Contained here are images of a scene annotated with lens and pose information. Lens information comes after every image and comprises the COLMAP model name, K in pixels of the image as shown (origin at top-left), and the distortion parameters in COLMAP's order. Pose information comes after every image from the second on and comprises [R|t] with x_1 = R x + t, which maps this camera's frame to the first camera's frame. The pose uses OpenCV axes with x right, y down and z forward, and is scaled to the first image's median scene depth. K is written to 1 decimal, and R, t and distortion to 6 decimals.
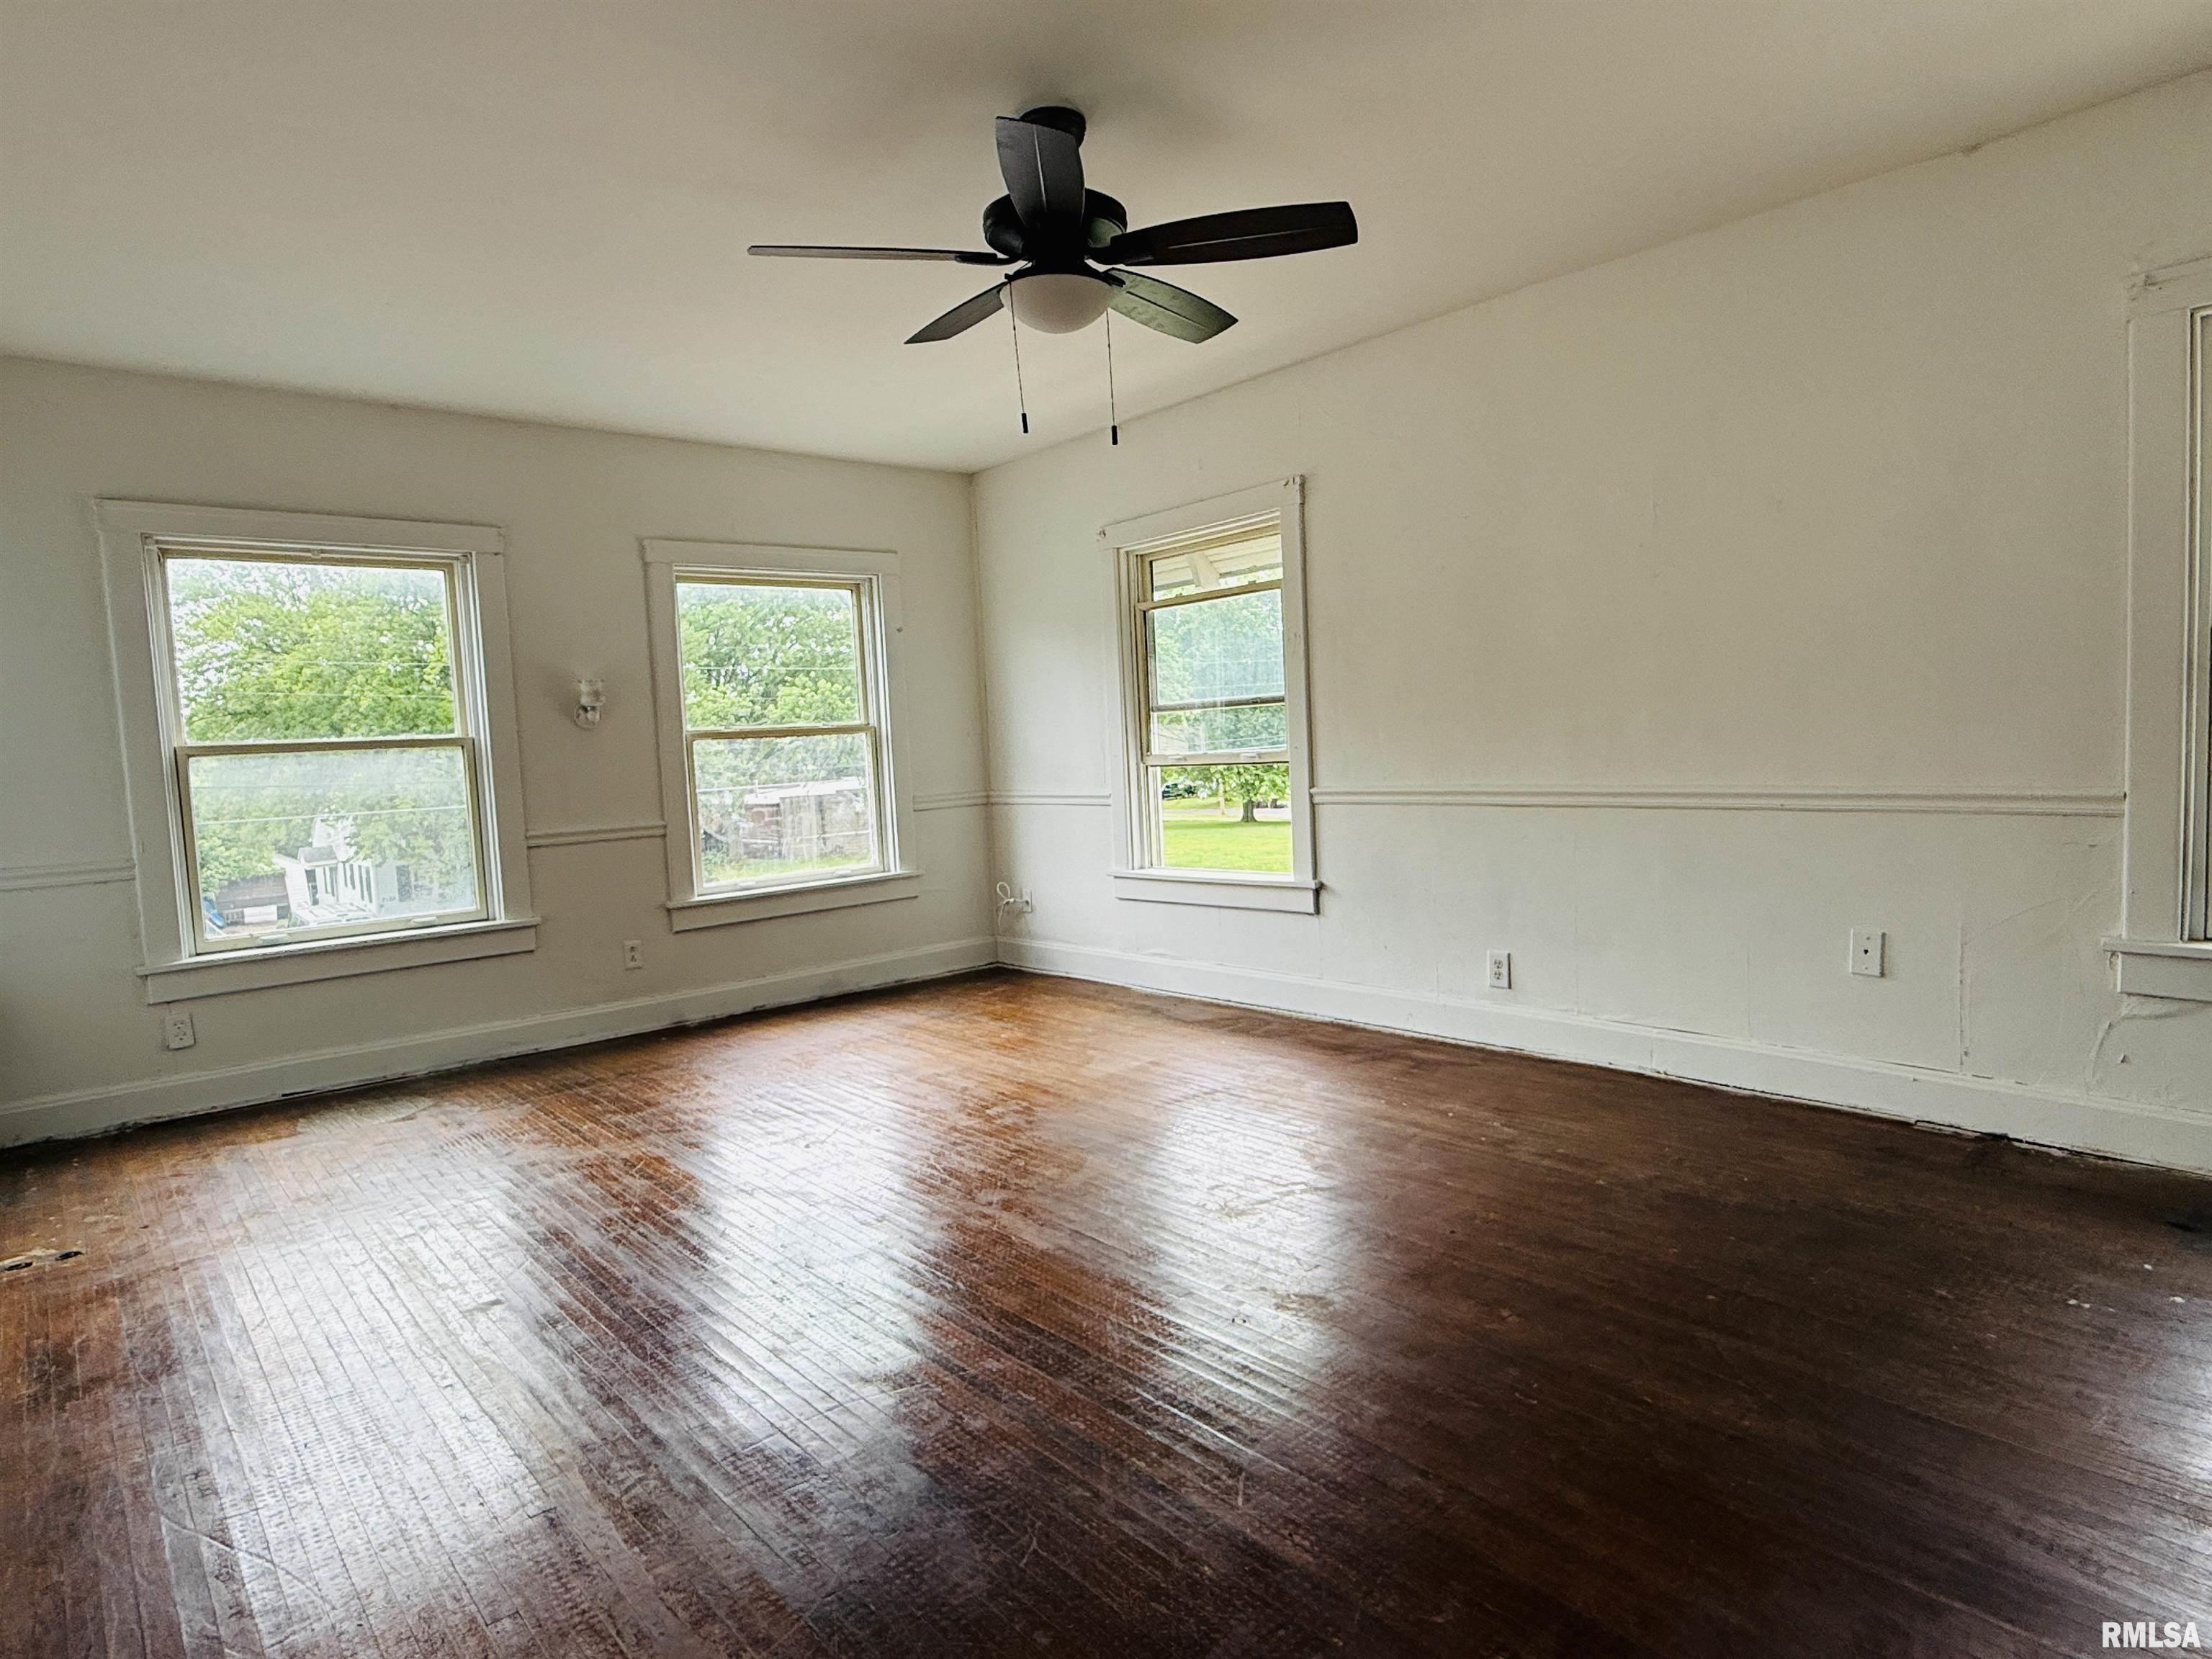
lens RADIAL K [[1260.4, 0, 1103.0], [0, 1260.4, 831.5], [0, 0, 1]] dist [-0.000631, 0.000655]
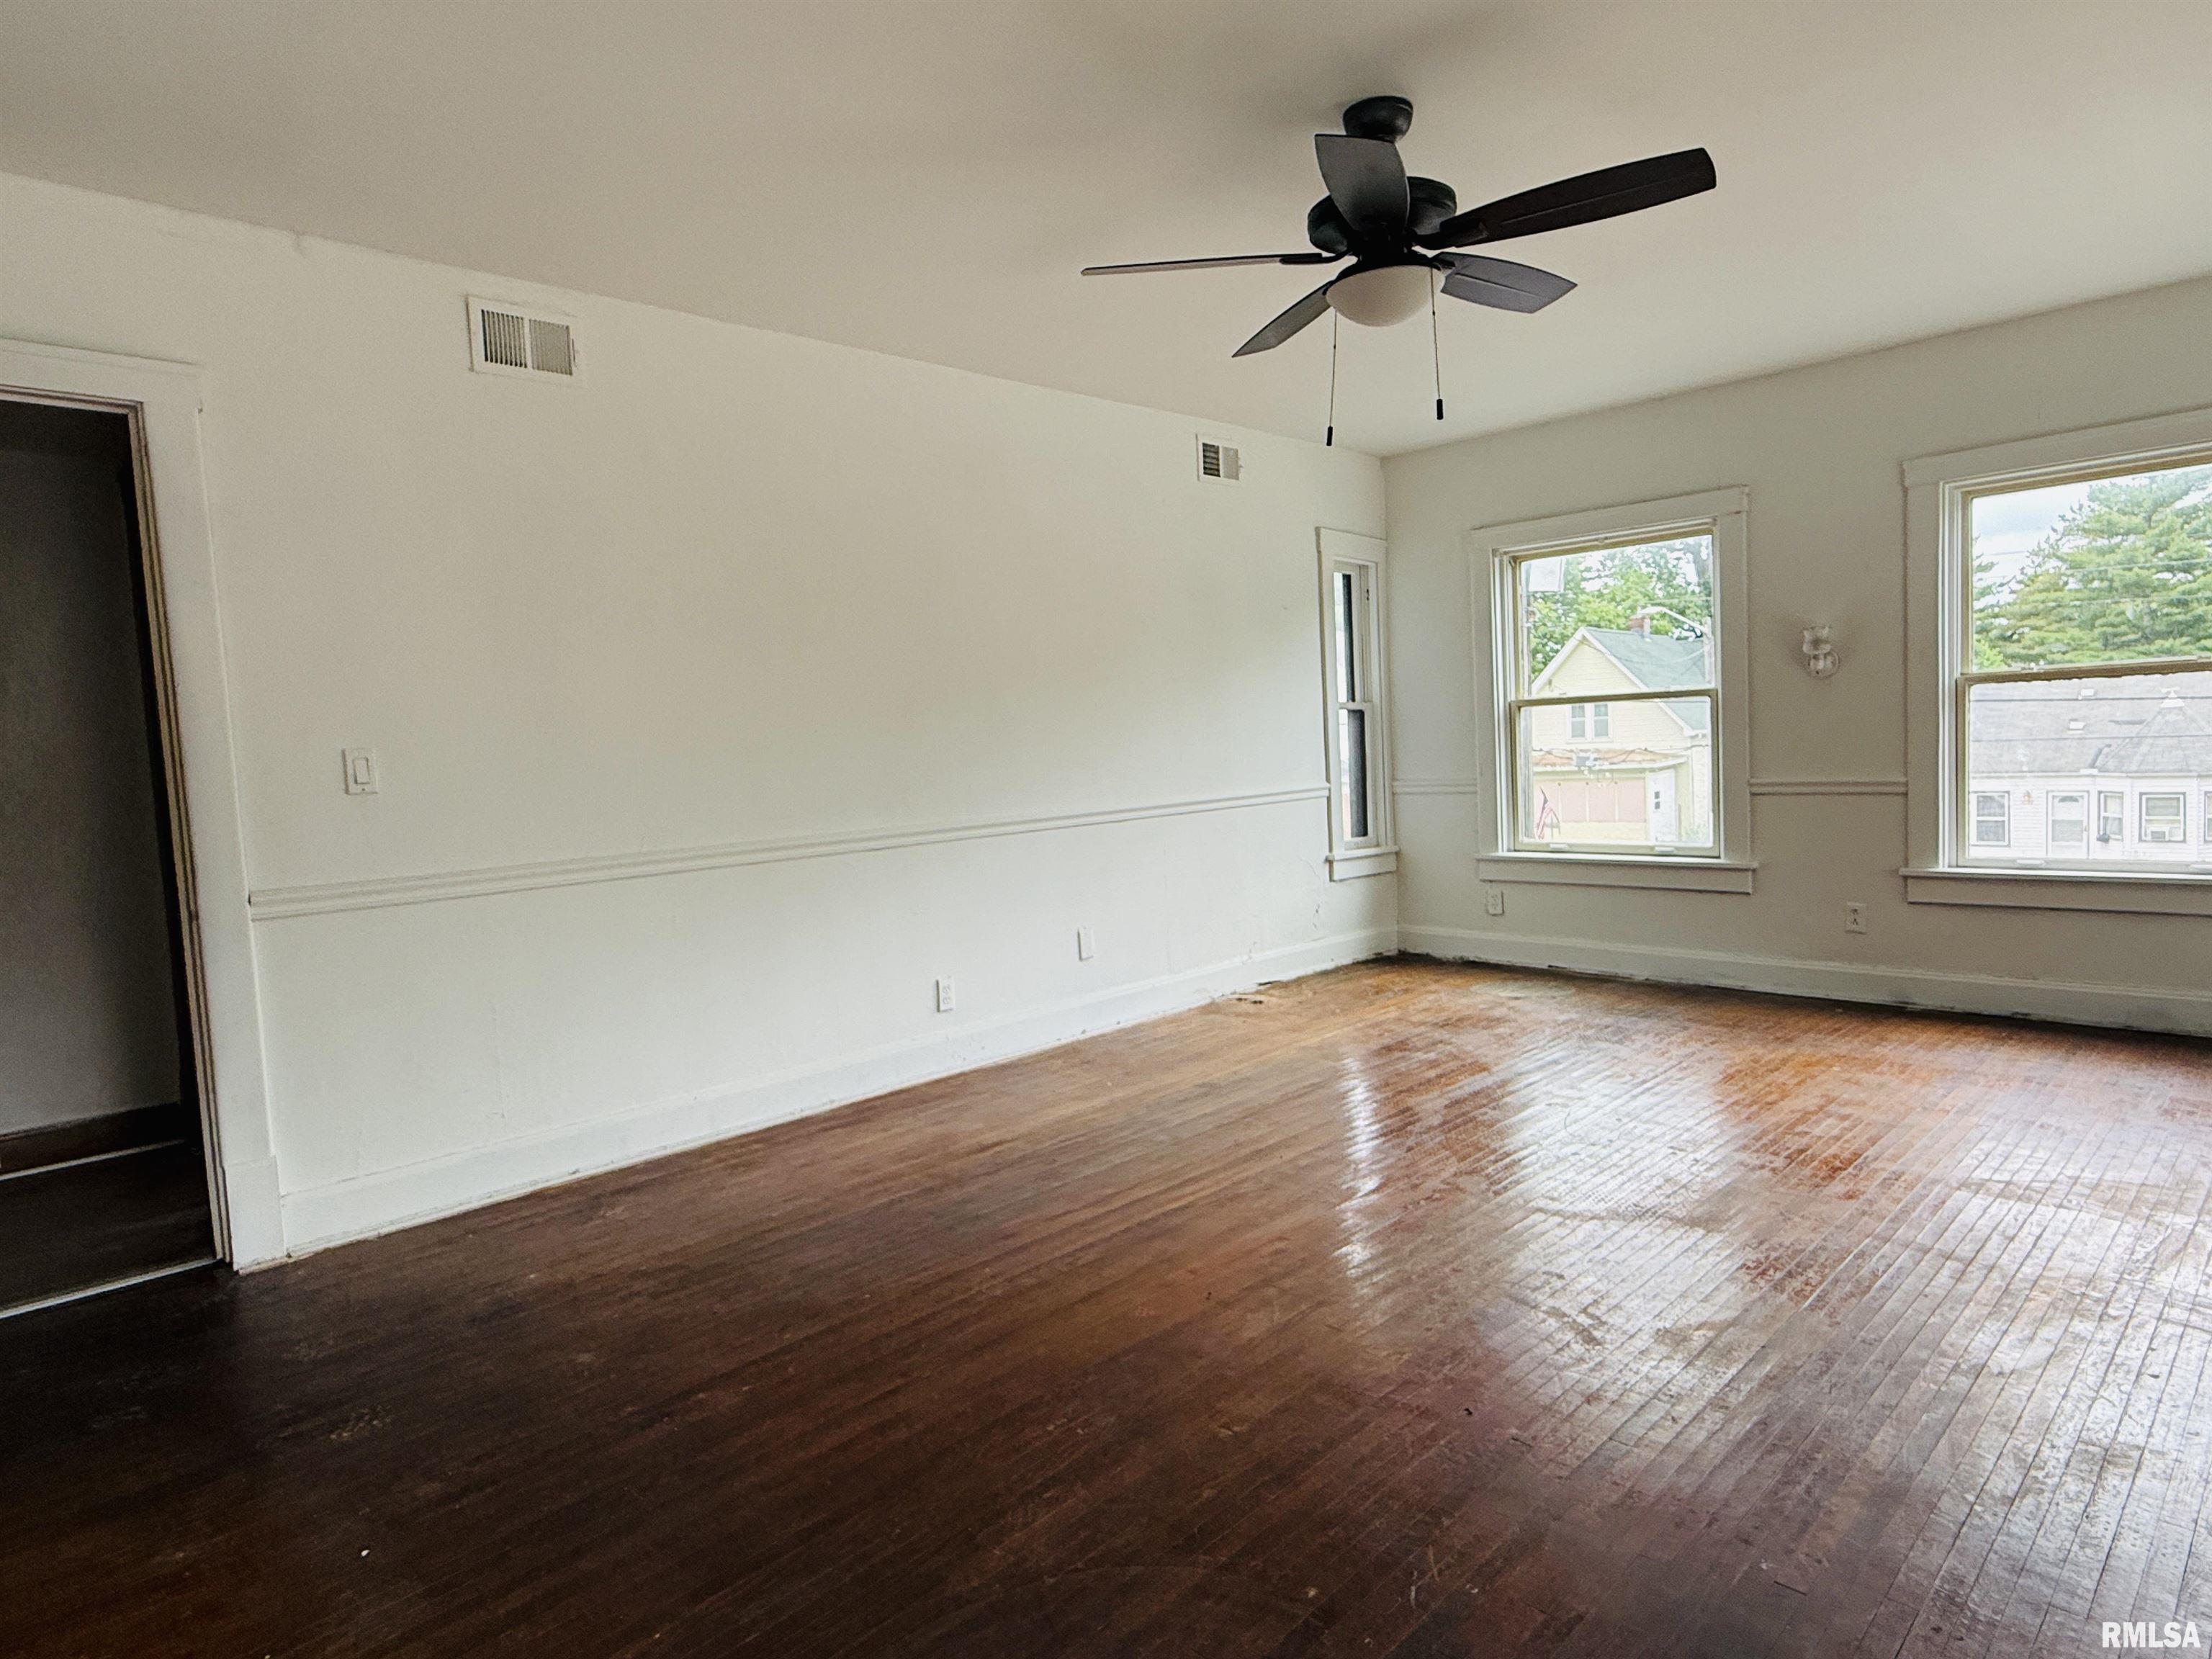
lens RADIAL K [[1260.4, 0, 1103.0], [0, 1260.4, 831.5], [0, 0, 1]] dist [-0.000631, 0.000655]
pose [[0.060930, 0.116193, -0.991356, 0.433315], [-0.027996, 0.993010, 0.114666, -0.048561], [0.997749, 0.020767, 0.063757, 0.319502]]
